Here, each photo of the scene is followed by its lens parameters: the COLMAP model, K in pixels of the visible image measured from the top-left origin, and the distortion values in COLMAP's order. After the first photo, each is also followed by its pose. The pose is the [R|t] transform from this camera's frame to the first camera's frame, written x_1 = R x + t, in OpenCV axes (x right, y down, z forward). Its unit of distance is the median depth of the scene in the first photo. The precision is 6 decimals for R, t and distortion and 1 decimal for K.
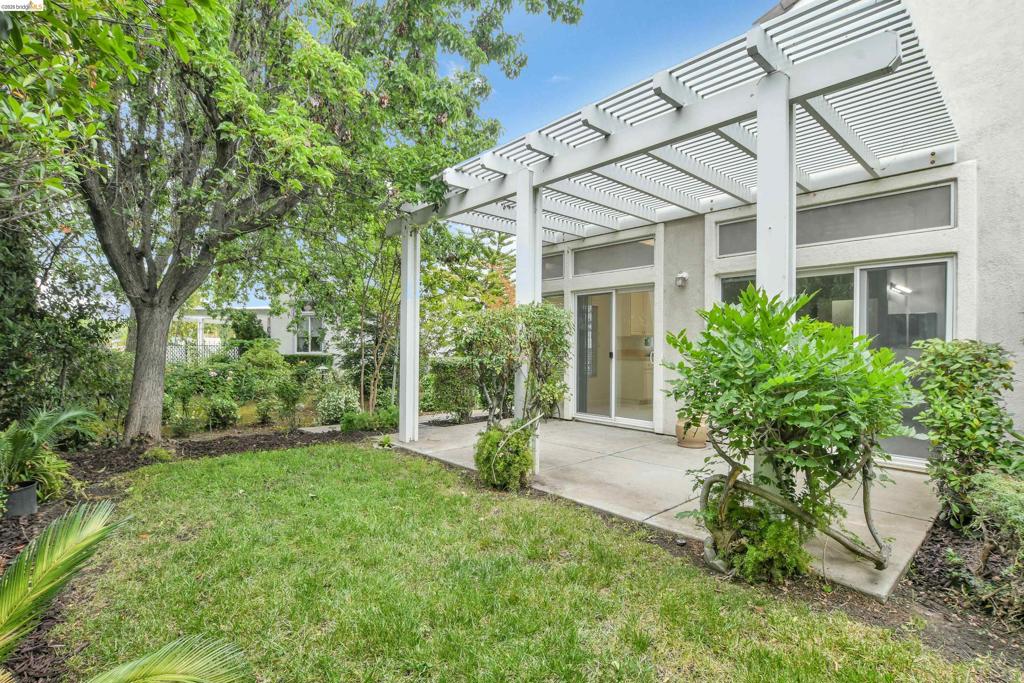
lens RADIAL K [[489.6, 0, 502.3], [0, 489.6, 347.9], [0, 0, 1]] dist [-0.034400, 0.007443]
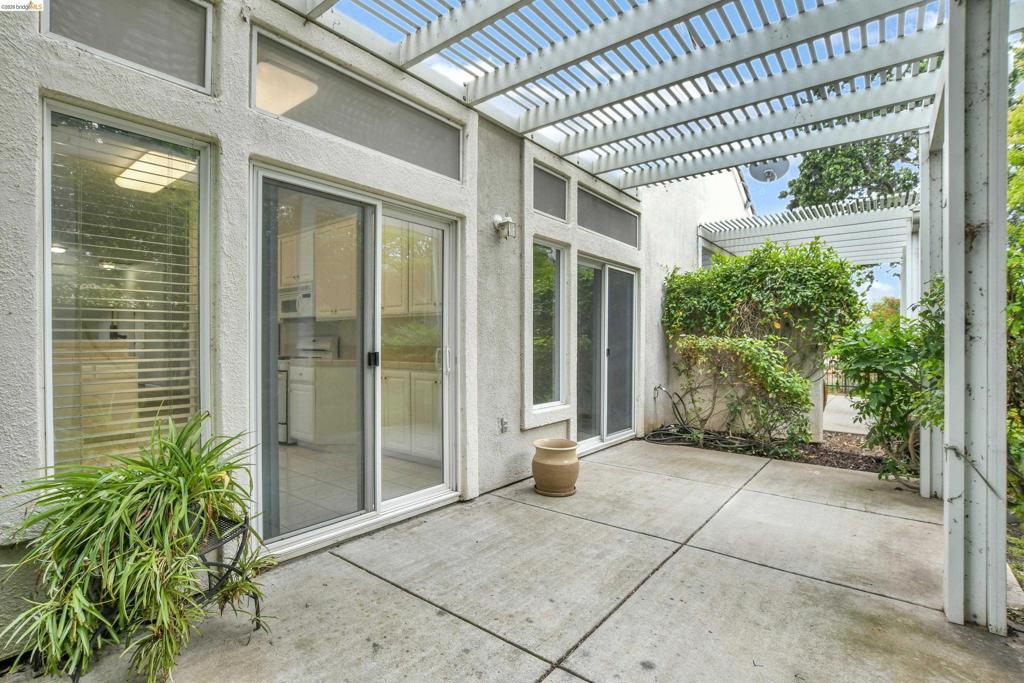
lens RADIAL K [[489.6, 0, 502.3], [0, 489.6, 347.9], [0, 0, 1]] dist [-0.034400, 0.007443]
pose [[-0.165054, -0.013977, 0.986186, -0.220608], [-0.000980, 0.999901, 0.014007, -0.000685], [-0.986284, 0.001345, -0.165051, 1.067099]]
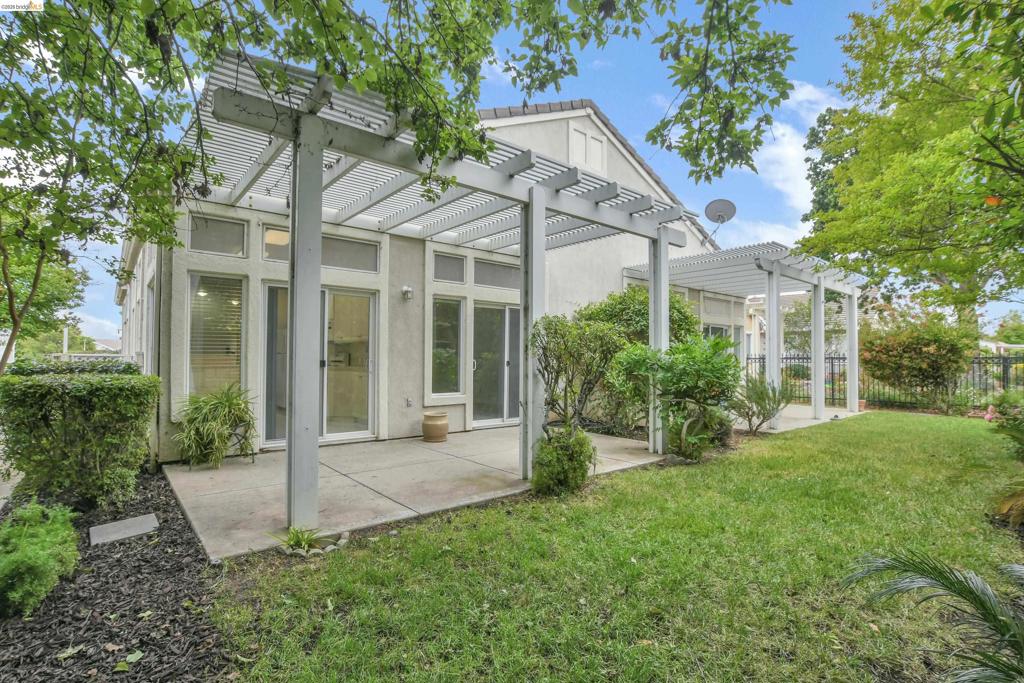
lens RADIAL K [[489.6, 0, 502.3], [0, 489.6, 347.9], [0, 0, 1]] dist [-0.034400, 0.007443]
pose [[0.030028, 0.018373, 0.999380, -0.696725], [-0.003658, 0.999826, -0.018271, 0.001473], [-0.999542, -0.003107, 0.030090, 0.730542]]
